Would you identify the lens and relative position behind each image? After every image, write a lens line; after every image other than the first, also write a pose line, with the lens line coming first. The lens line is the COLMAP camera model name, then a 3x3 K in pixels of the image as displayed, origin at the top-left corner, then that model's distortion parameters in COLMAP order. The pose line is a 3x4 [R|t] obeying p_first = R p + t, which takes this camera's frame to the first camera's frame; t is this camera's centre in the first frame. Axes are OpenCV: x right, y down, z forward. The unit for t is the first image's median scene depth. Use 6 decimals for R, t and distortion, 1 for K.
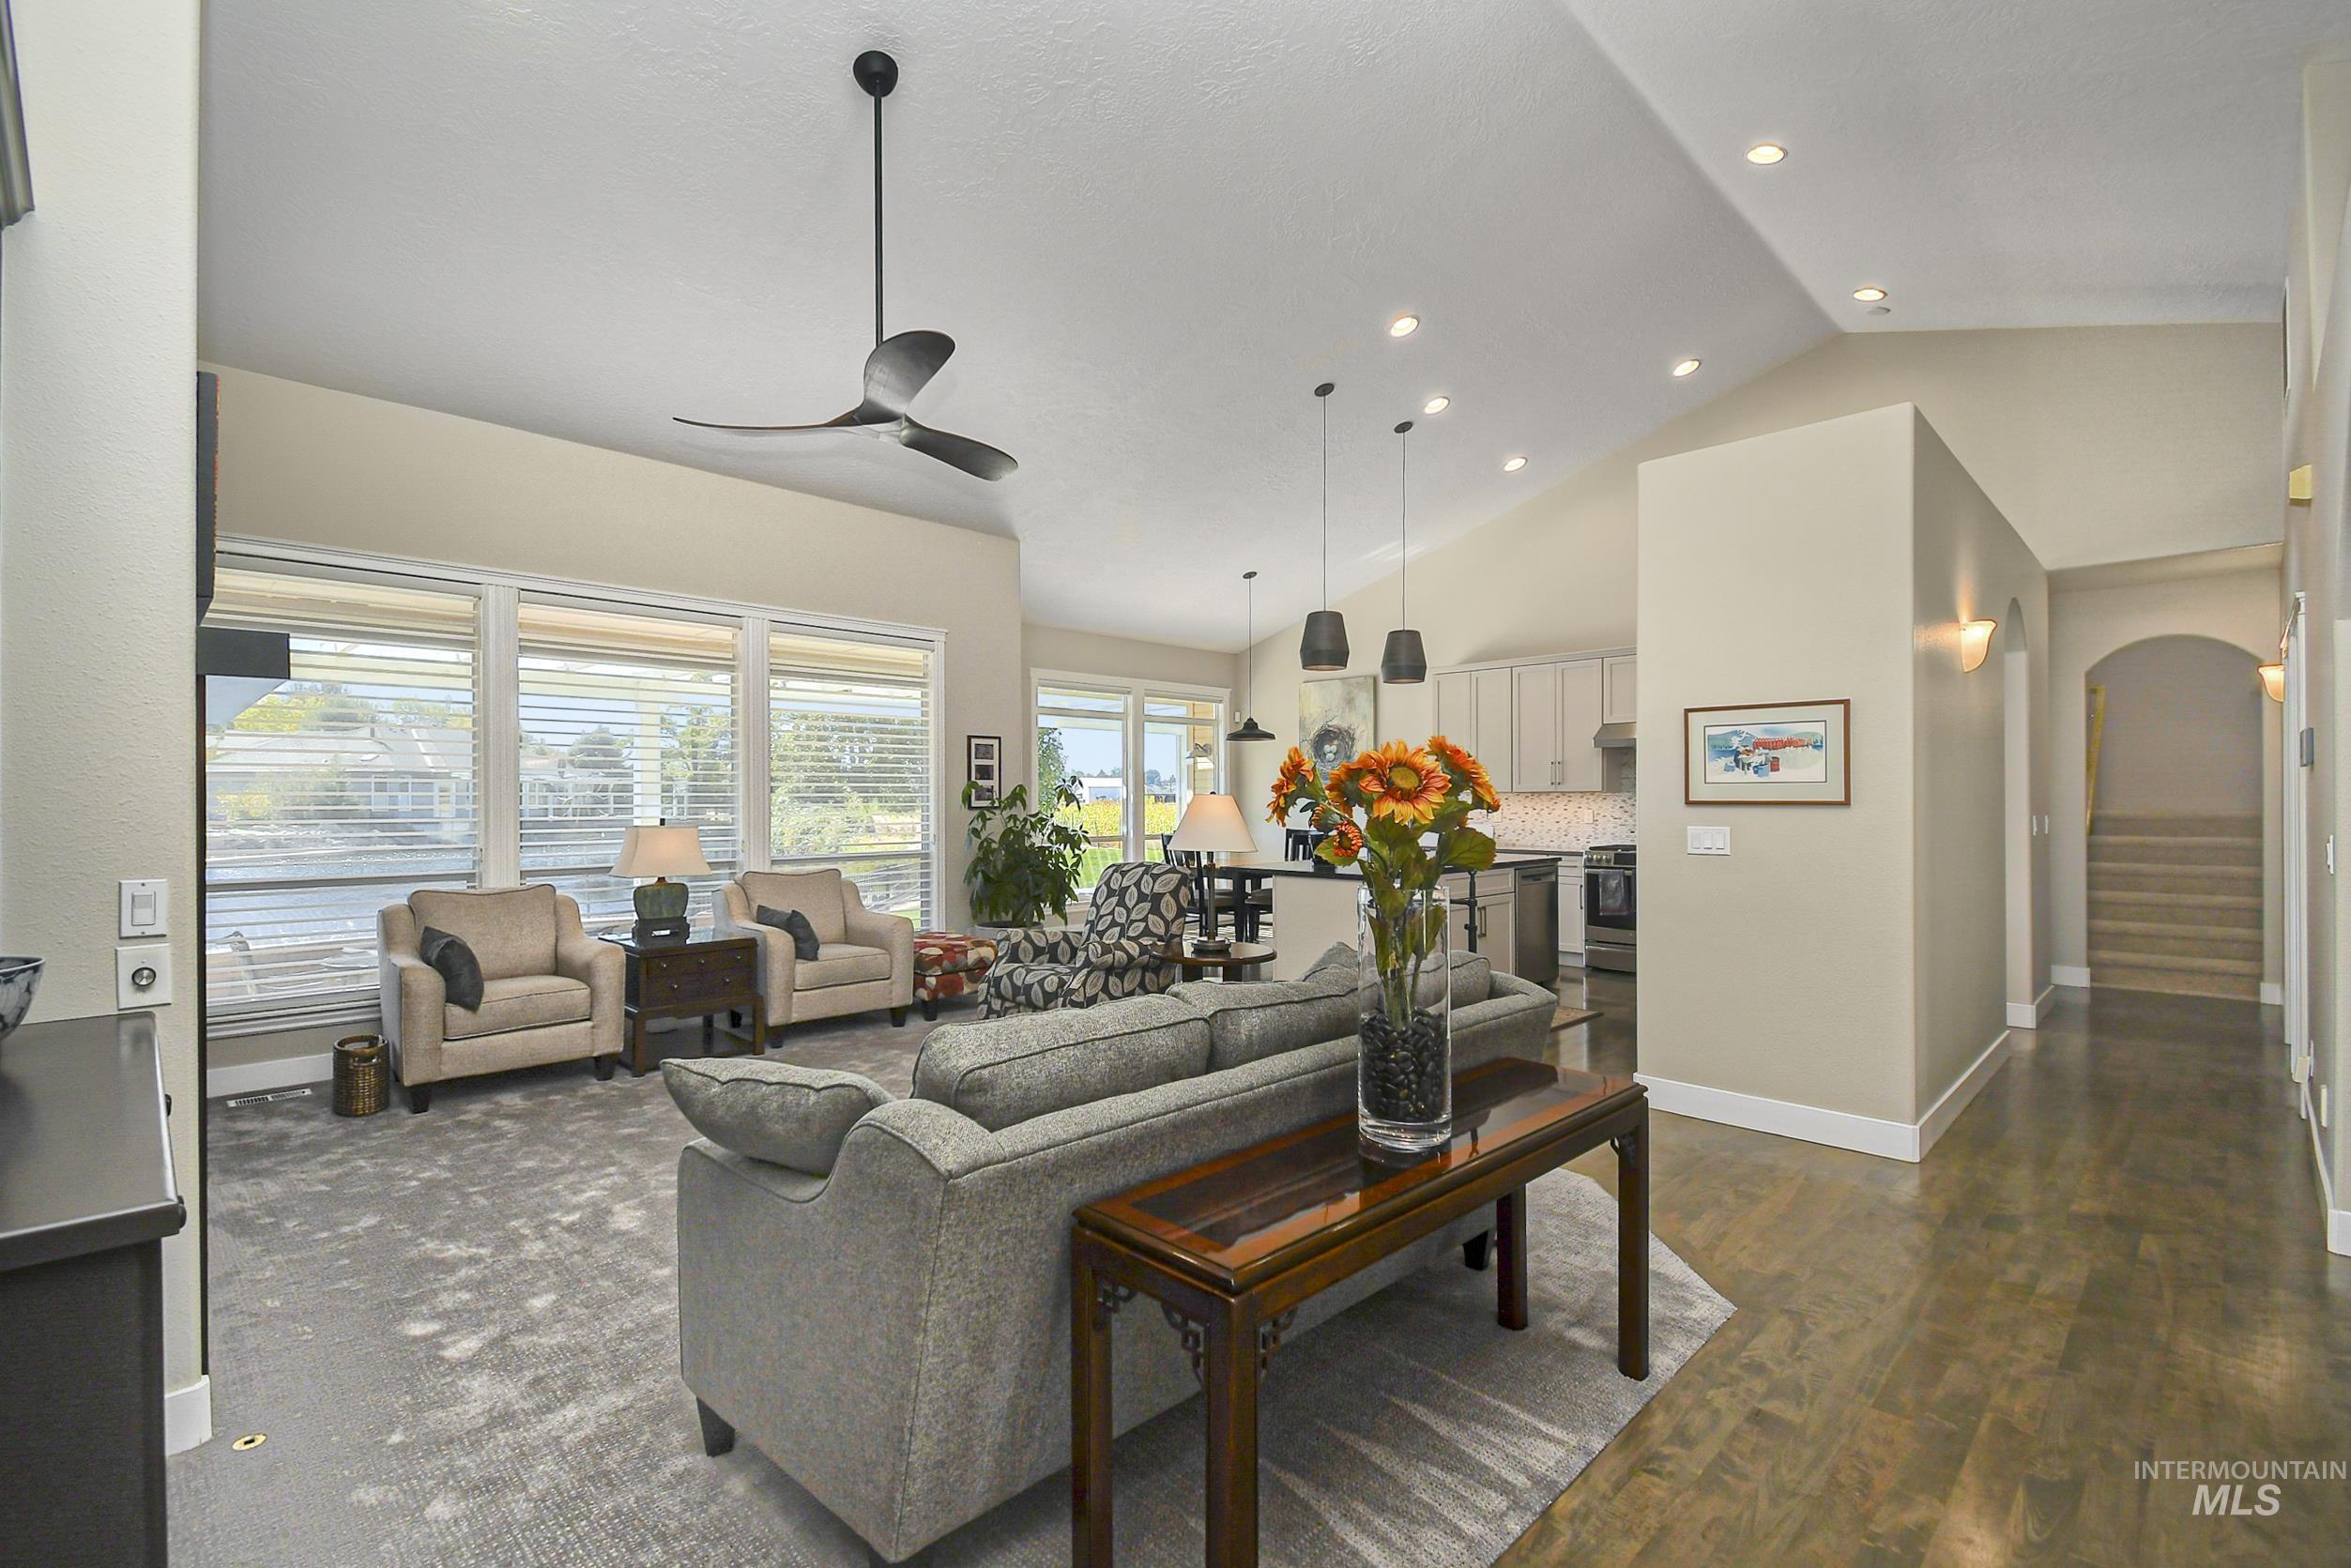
lens RADIAL K [[1033.0, 0, 1174.5], [0, 1033.0, 795.5], [0, 0, 1]] dist [0.005918, 0.000034]
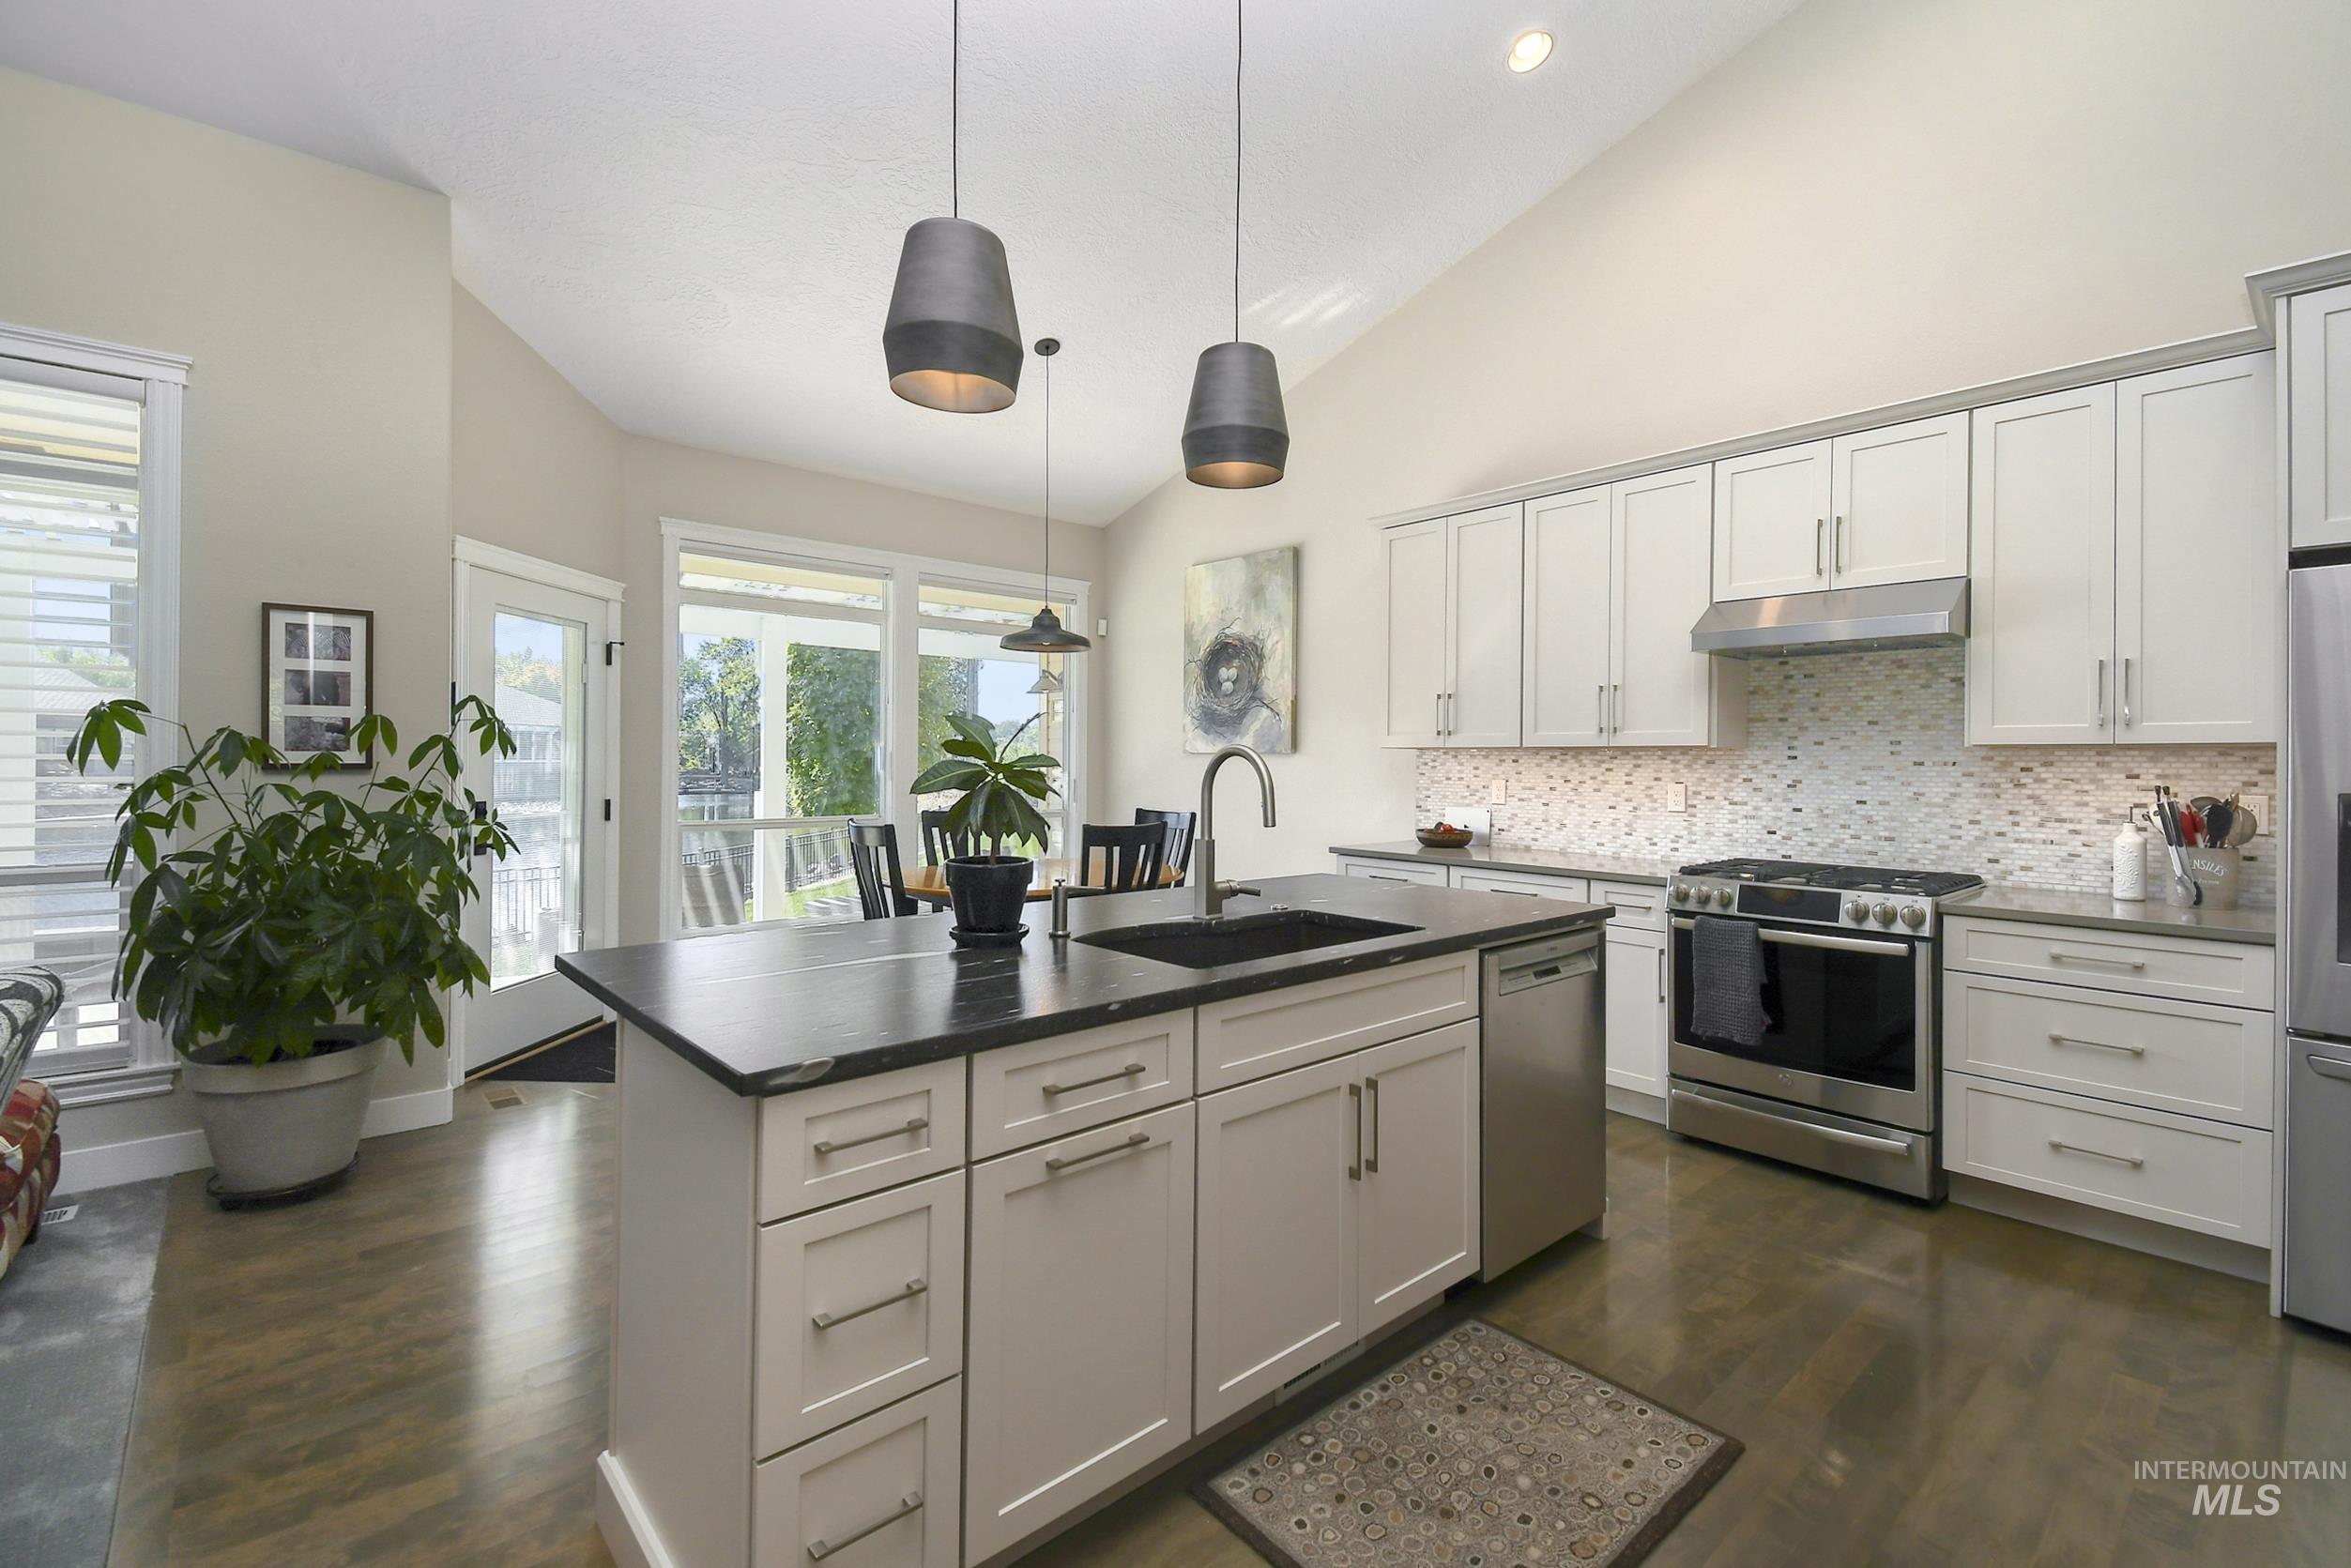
lens RADIAL K [[1033.0, 0, 1189.8], [0, 1033.0, 762.7], [0, 0, 1]] dist [0.005918, 0.000034]
pose [[0.999116, 0.009704, -0.040903, 0.301662], [-0.009460, 0.999936, 0.006151, 0.004459], [0.040960, -0.005759, 0.999144, 0.794376]]
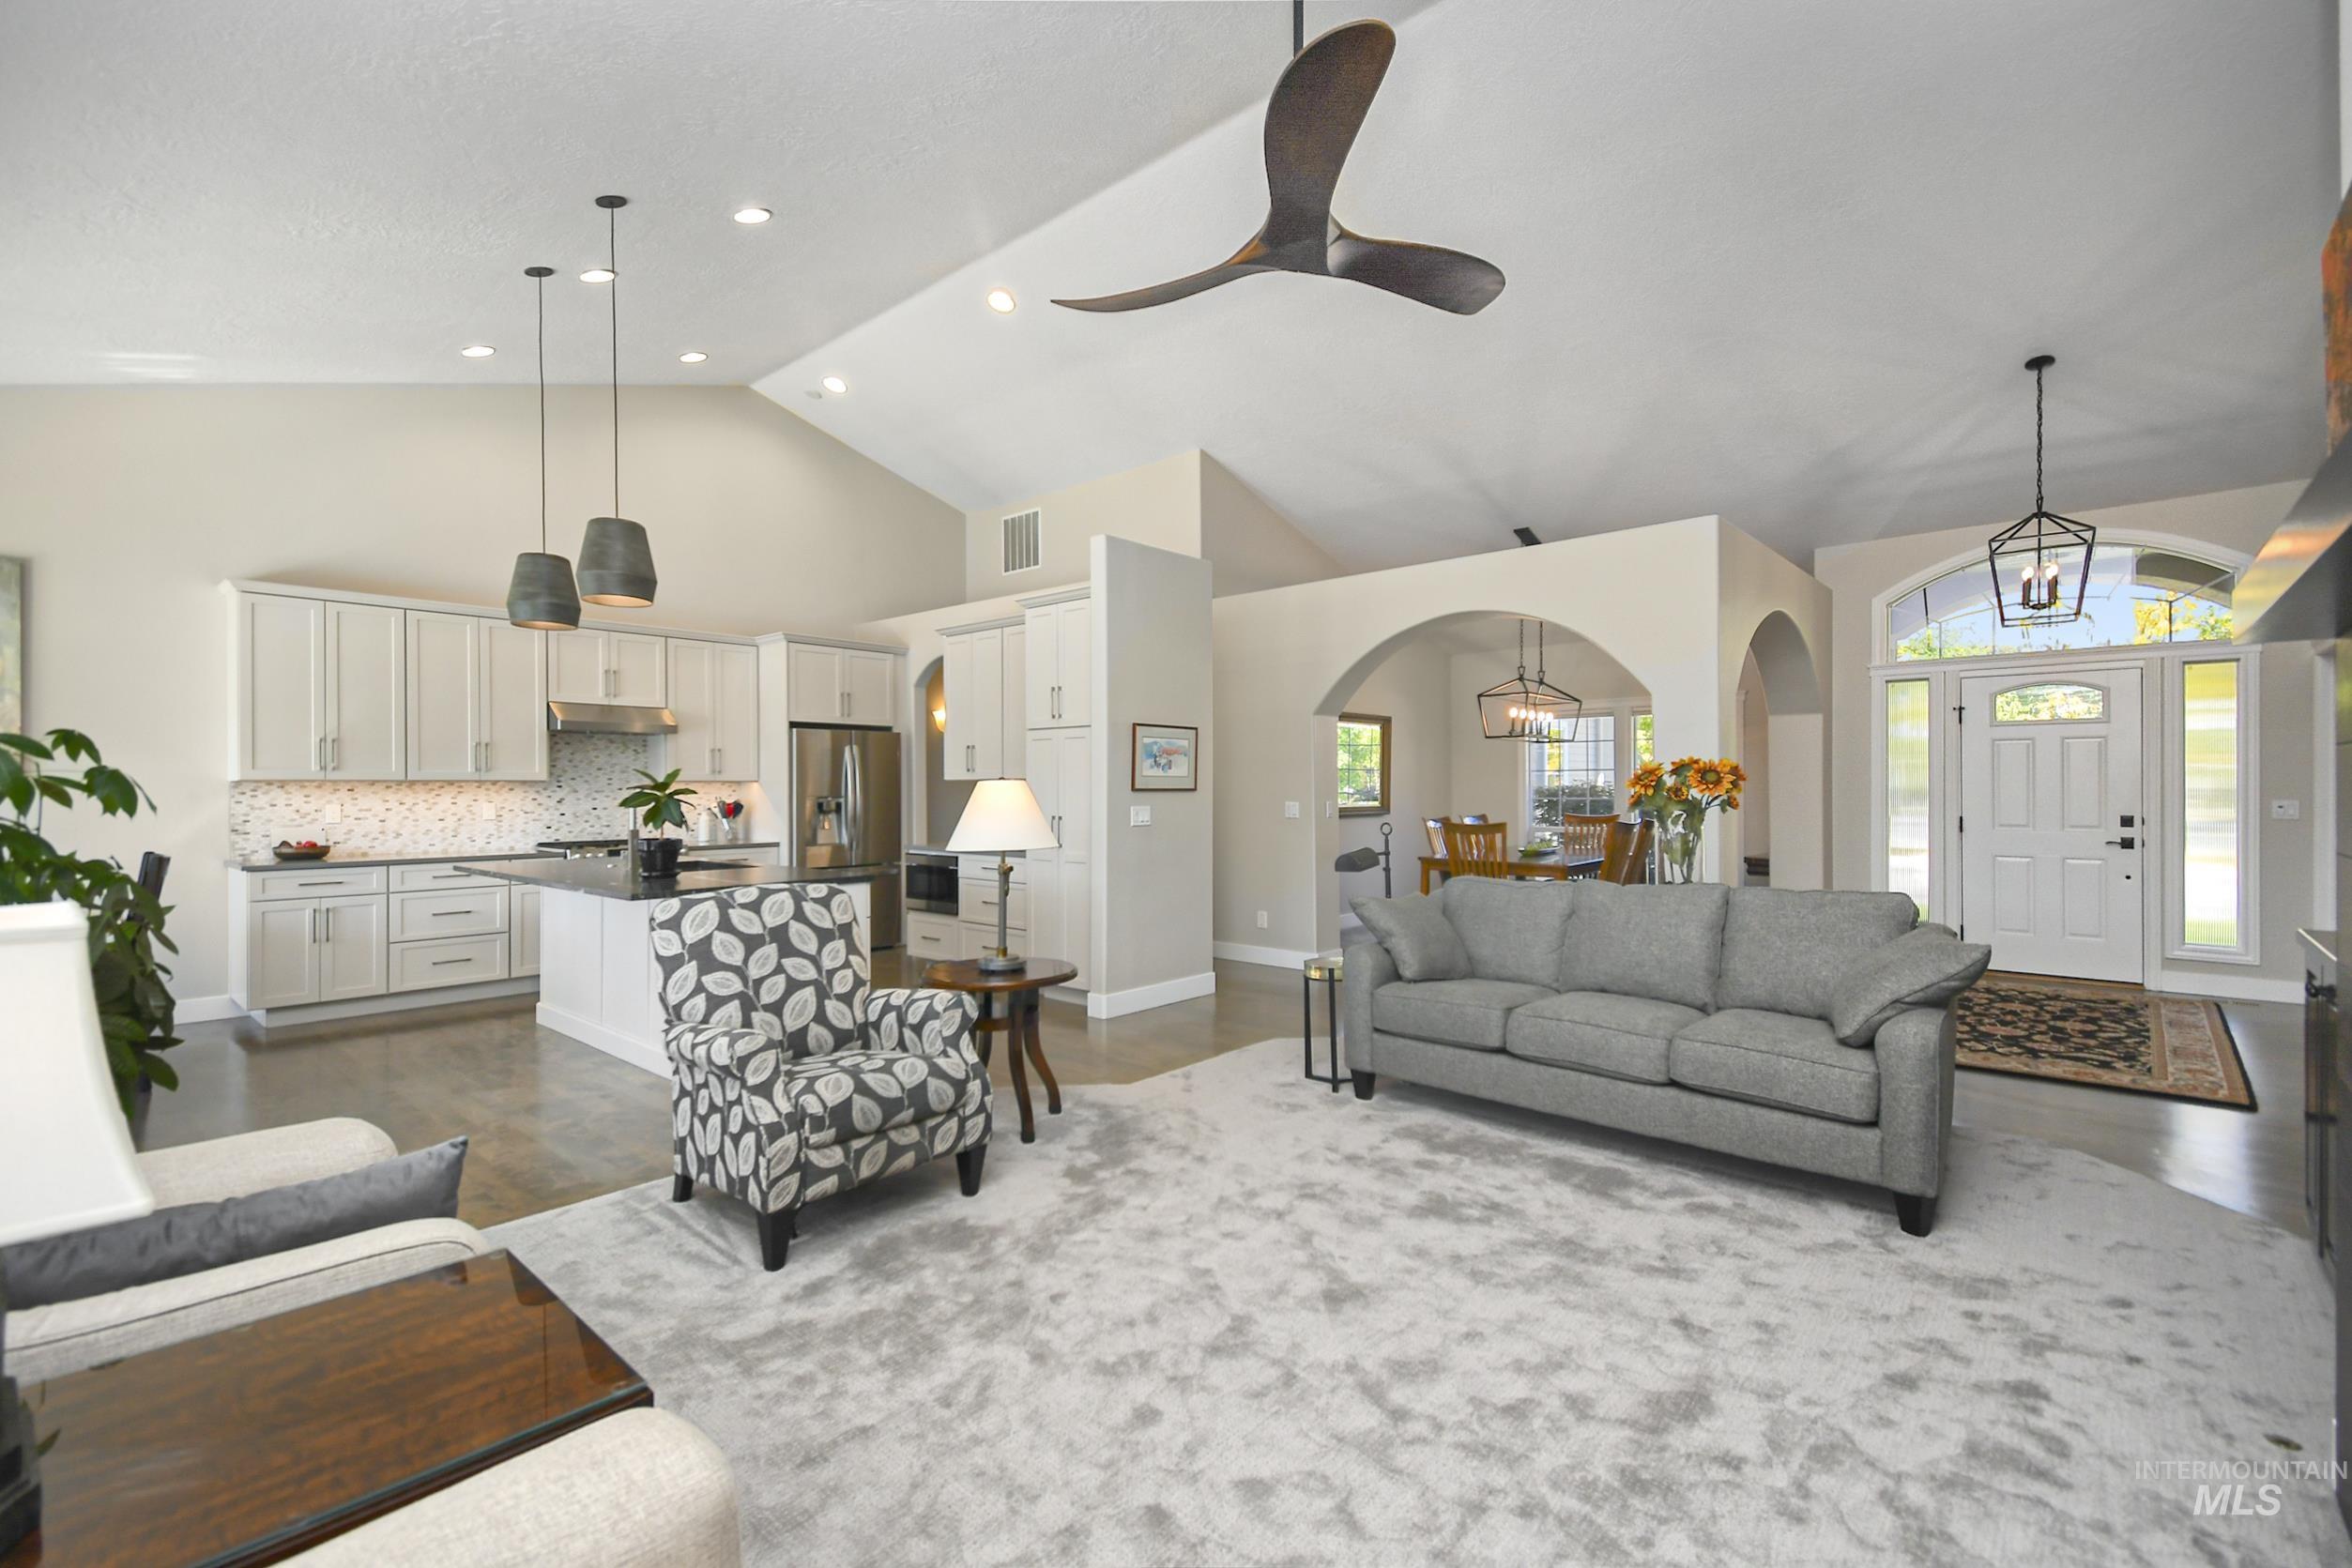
lens RADIAL K [[1033.4, 0, 1189.5], [0, 1033.4, 783.9], [0, 0, 1]] dist [0.005918, 0.000034]
pose [[-0.043335, 0.002846, 0.999057, -0.695739], [-0.000047, 0.999996, -0.002850, 0.001772], [-0.999061, -0.000171, -0.043334, 0.770517]]
